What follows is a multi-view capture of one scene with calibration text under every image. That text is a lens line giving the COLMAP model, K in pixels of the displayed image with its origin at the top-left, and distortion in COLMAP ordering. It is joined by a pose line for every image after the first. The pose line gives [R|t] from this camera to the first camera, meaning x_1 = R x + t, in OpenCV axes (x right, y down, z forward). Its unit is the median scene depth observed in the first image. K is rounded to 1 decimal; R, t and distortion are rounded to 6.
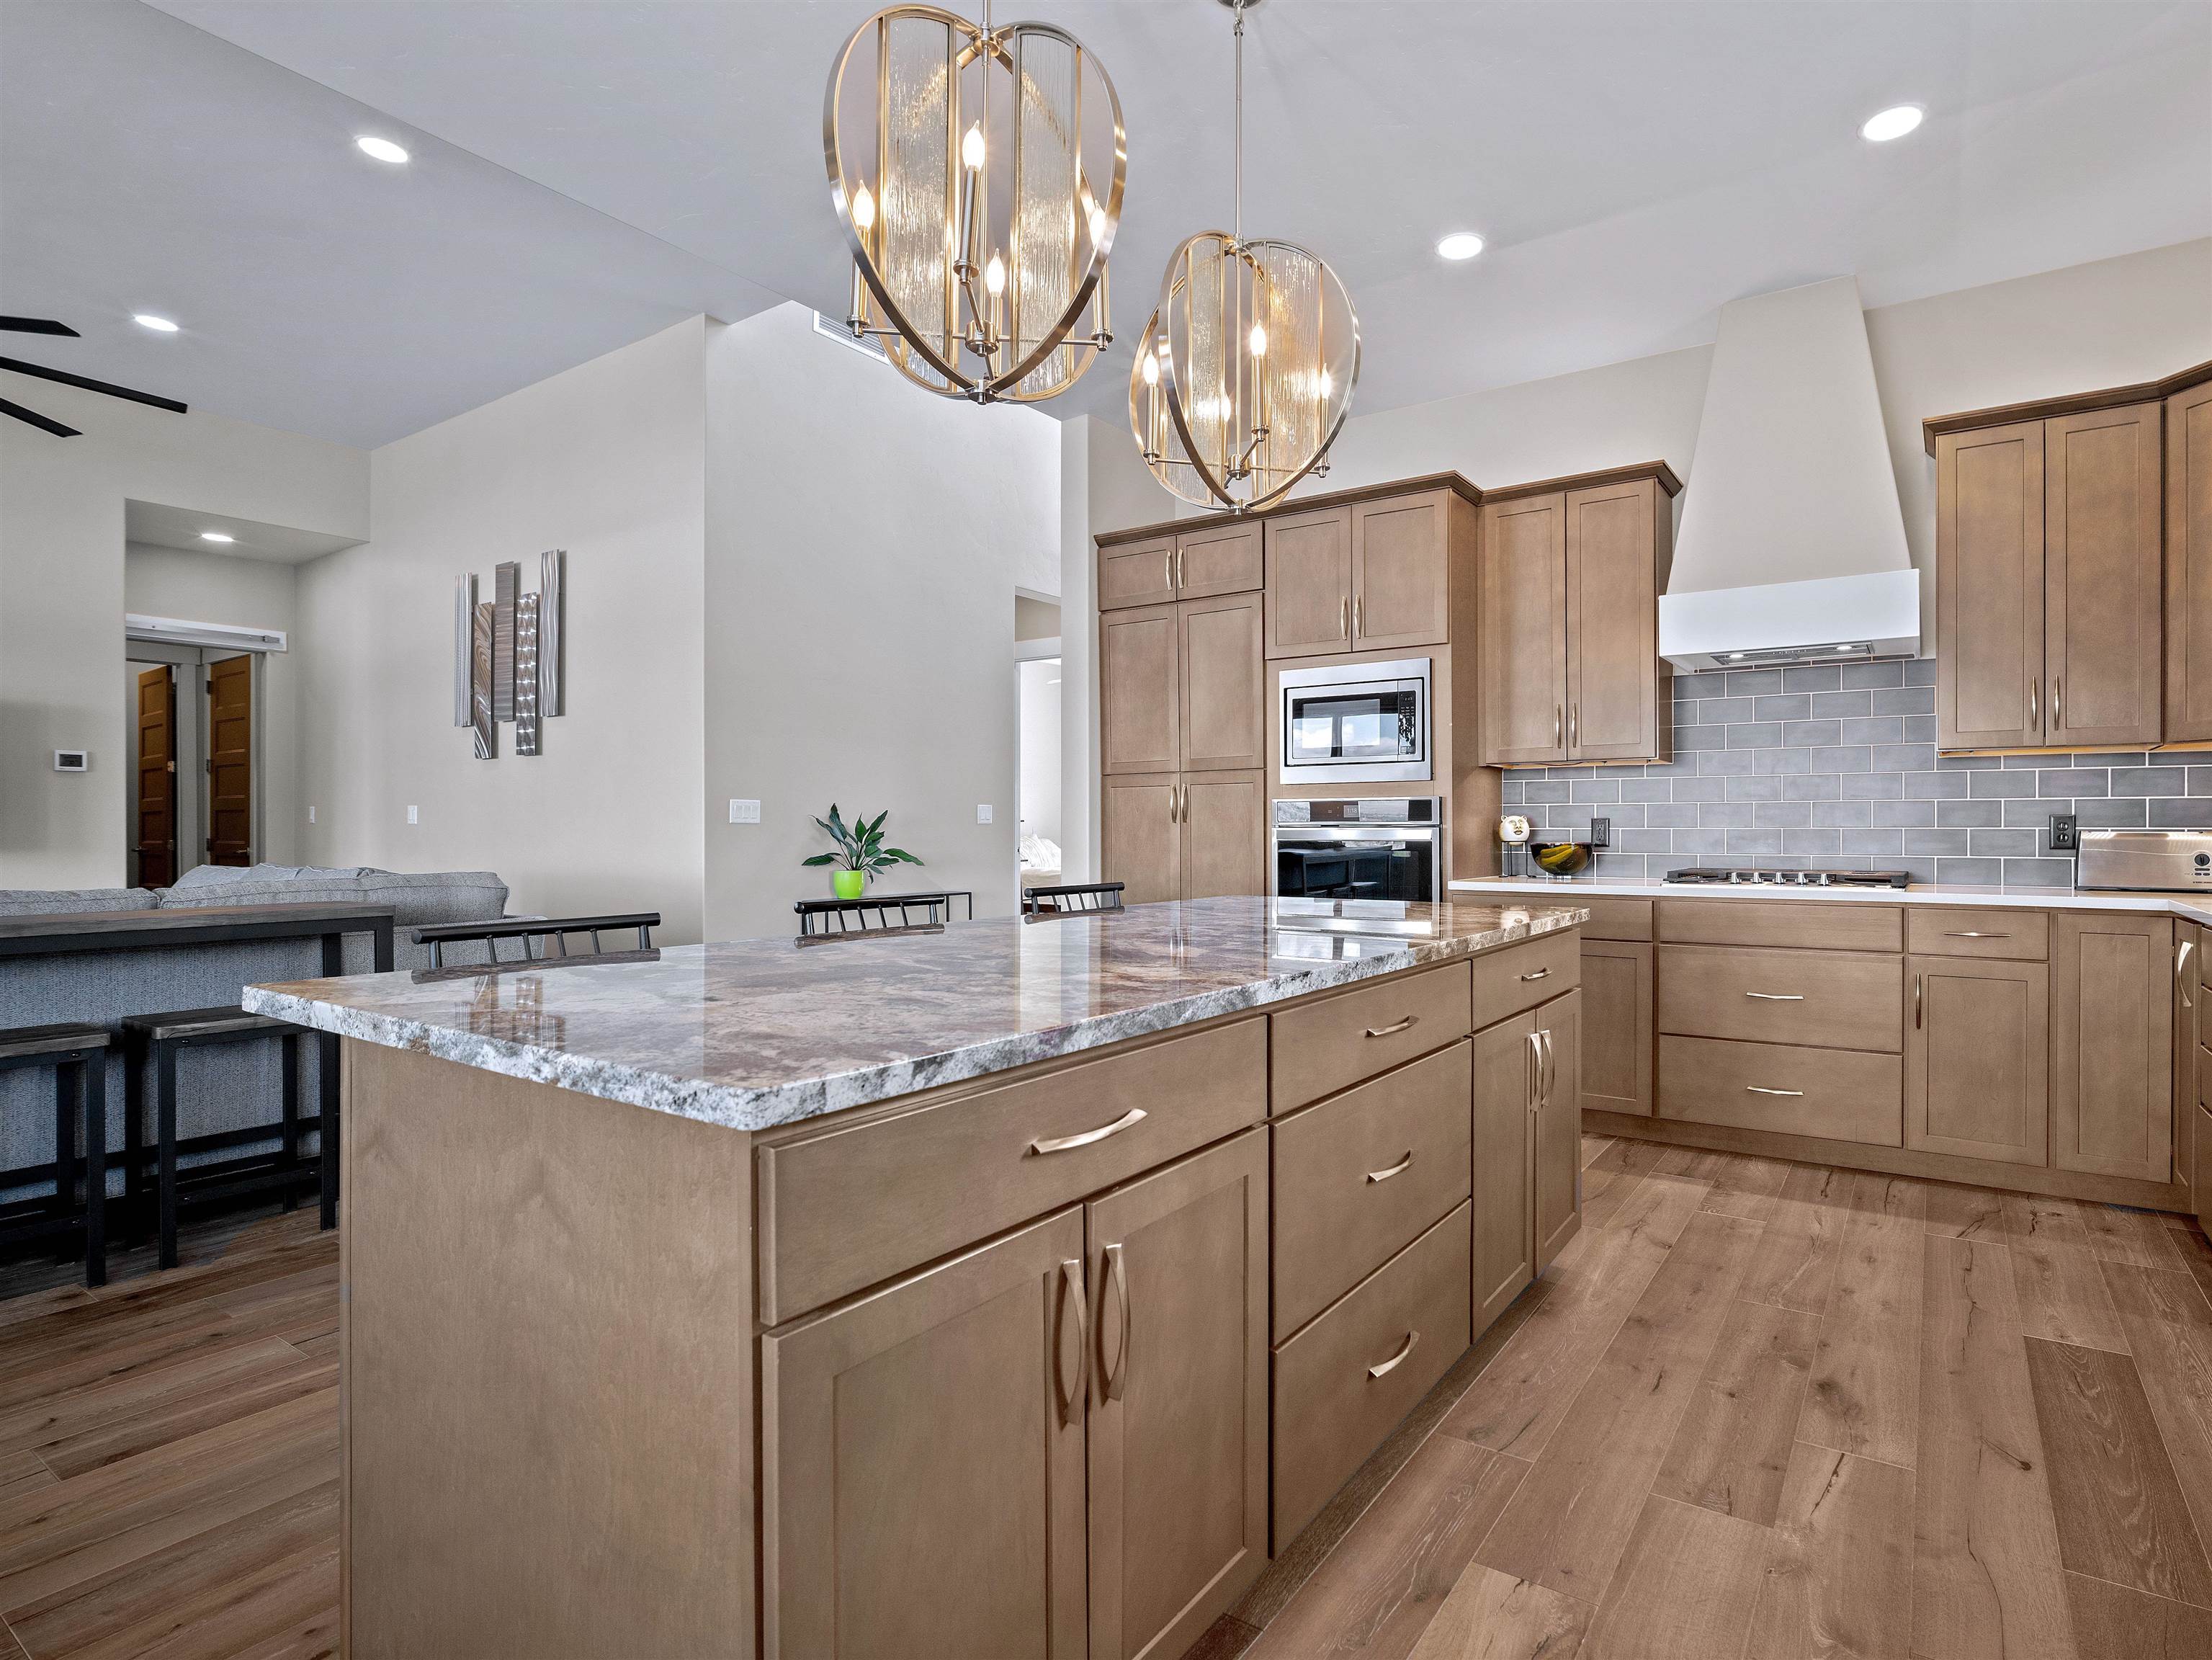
lens RADIAL K [[1118.8, 0, 1223.9], [0, 1118.8, 825.7], [0, 0, 1]] dist [0.002792, -0.000757]
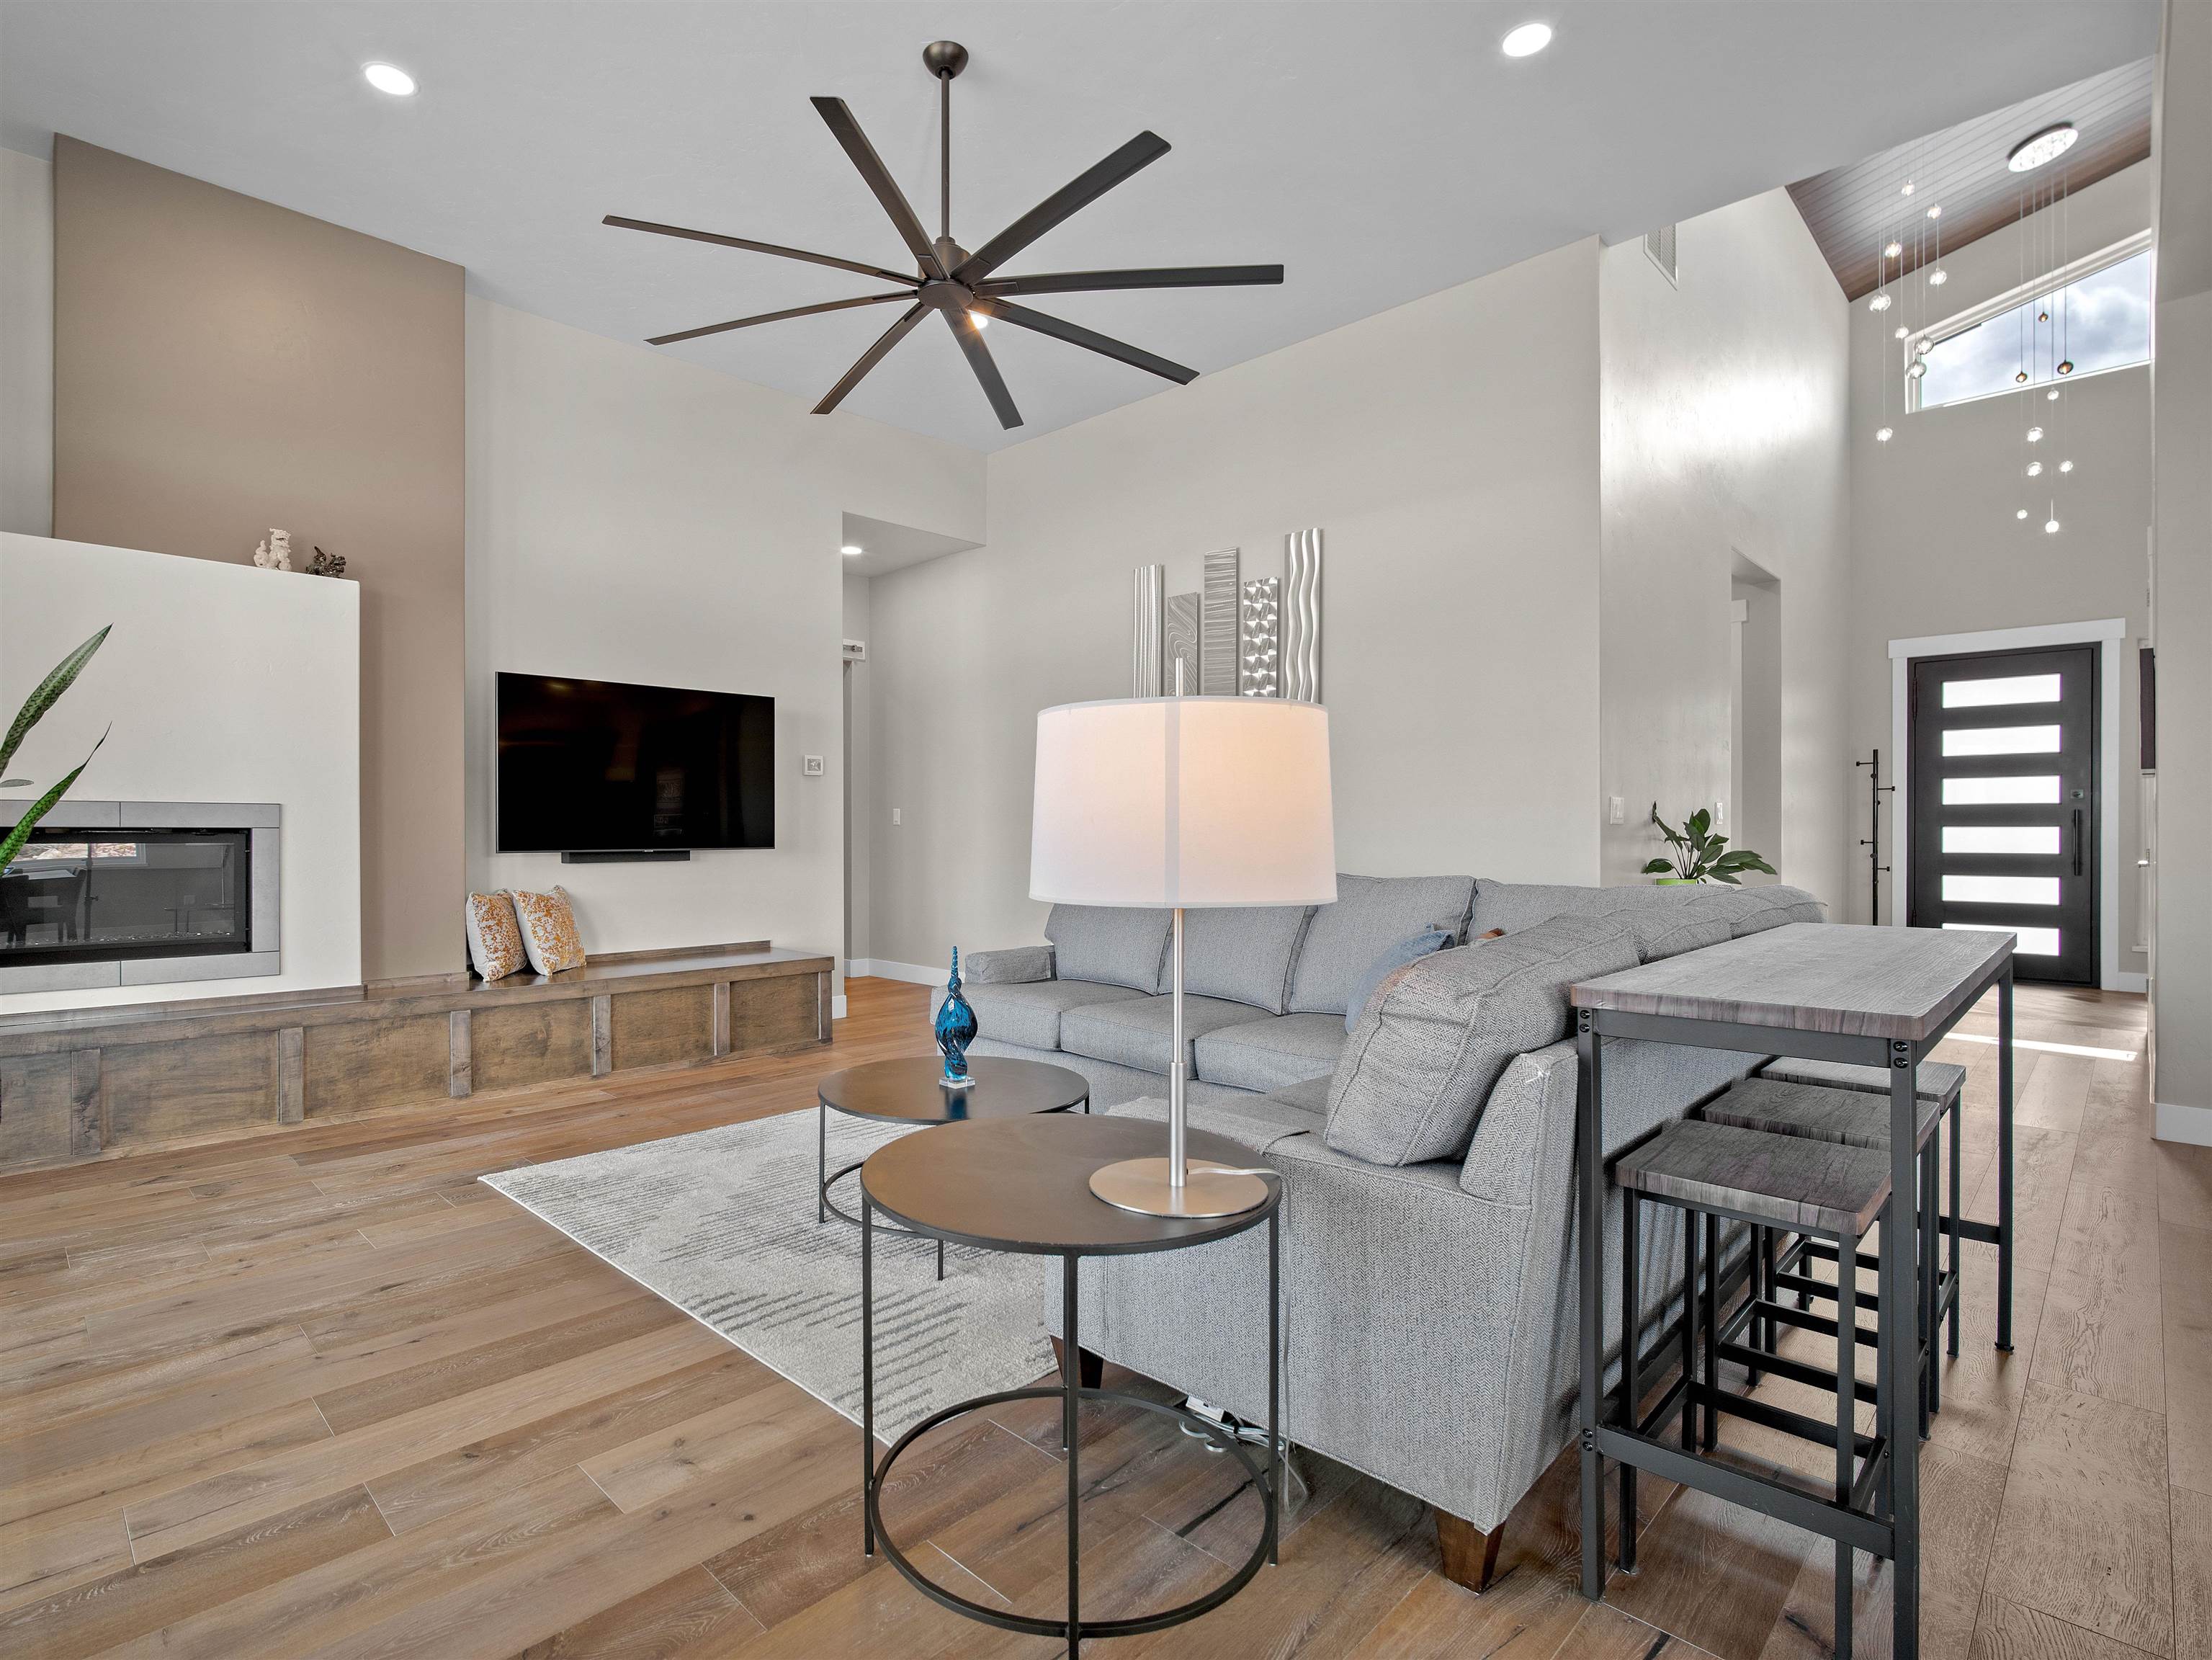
lens RADIAL K [[1107.5, 0, 1116.1], [0, 1107.5, 829.1], [0, 0, 1]] dist [0.000919, 0.001309]
pose [[0.974902, -0.001096, -0.222634, -0.887418], [0.001607, 0.999996, 0.002114, -0.000698], [0.222631, -0.002419, 0.974900, 0.116579]]
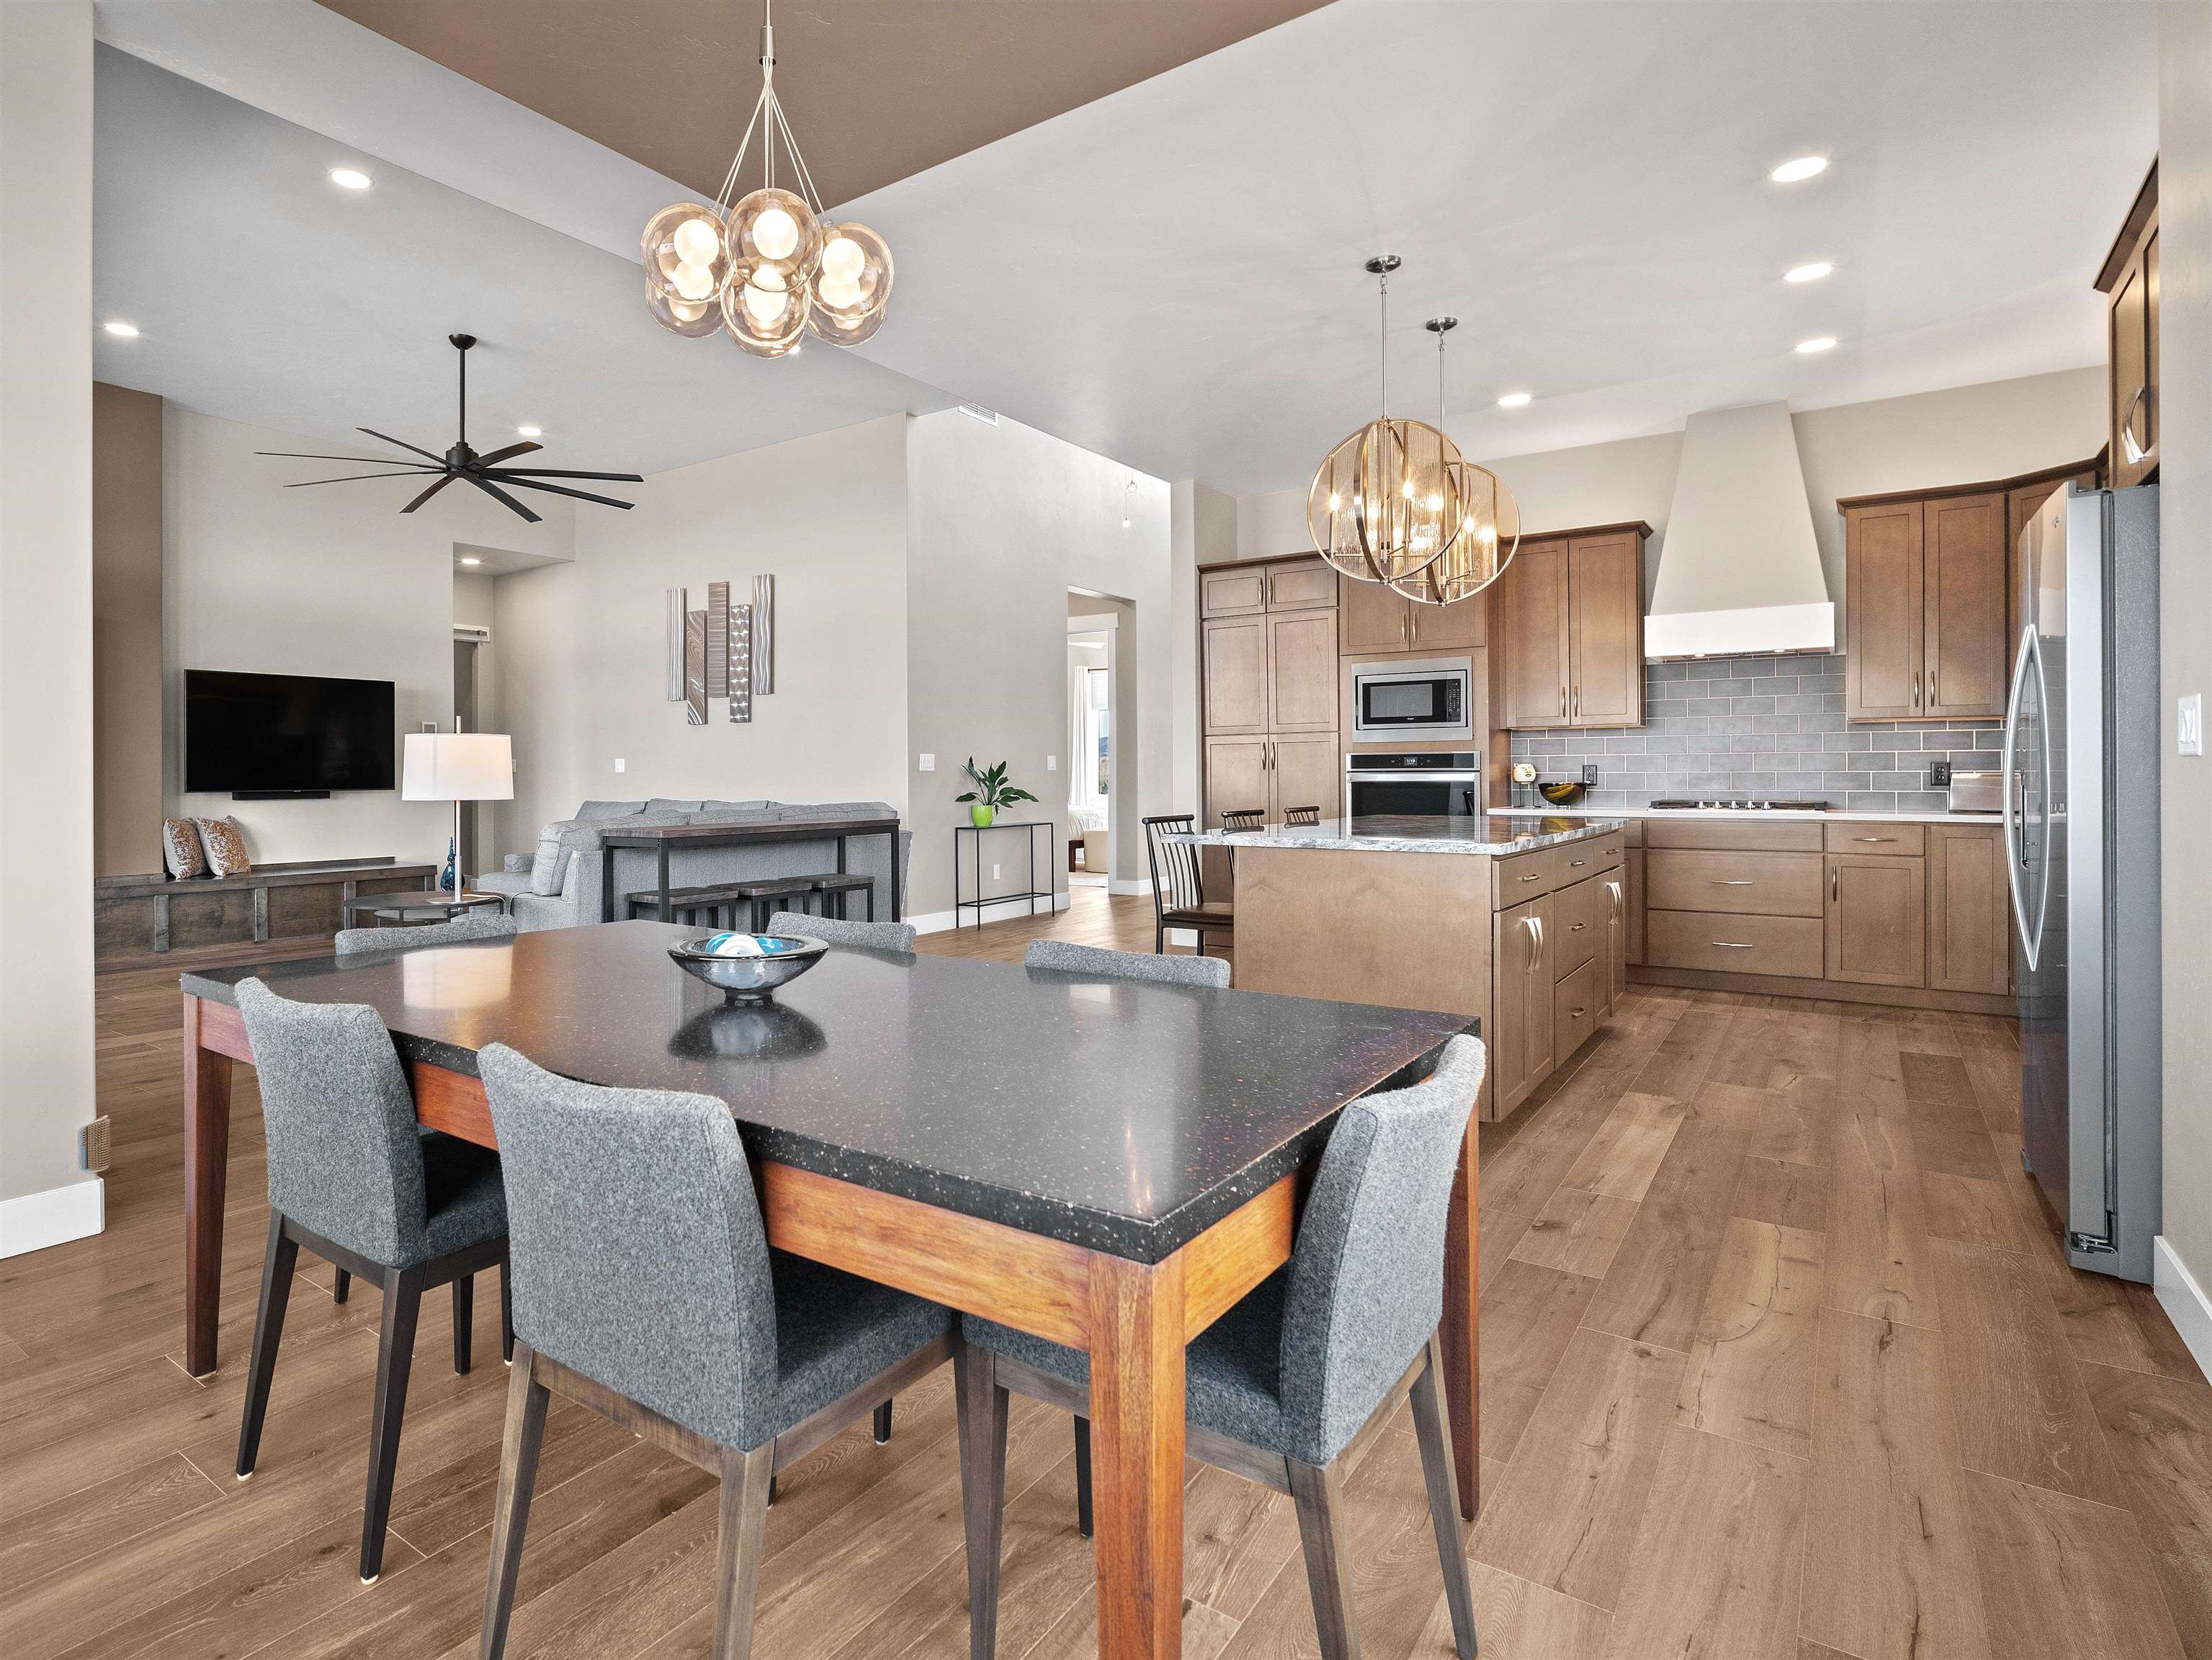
lens RADIAL K [[1107.5, 0, 958.3], [0, 1107.5, 771.1], [0, 0, 1]] dist [0.000919, 0.001309]
pose [[0.993872, -0.004117, -0.110462, -0.340422], [0.004165, 0.999991, 0.000204, -0.003149], [0.110460, -0.000662, 0.993880, -0.539828]]
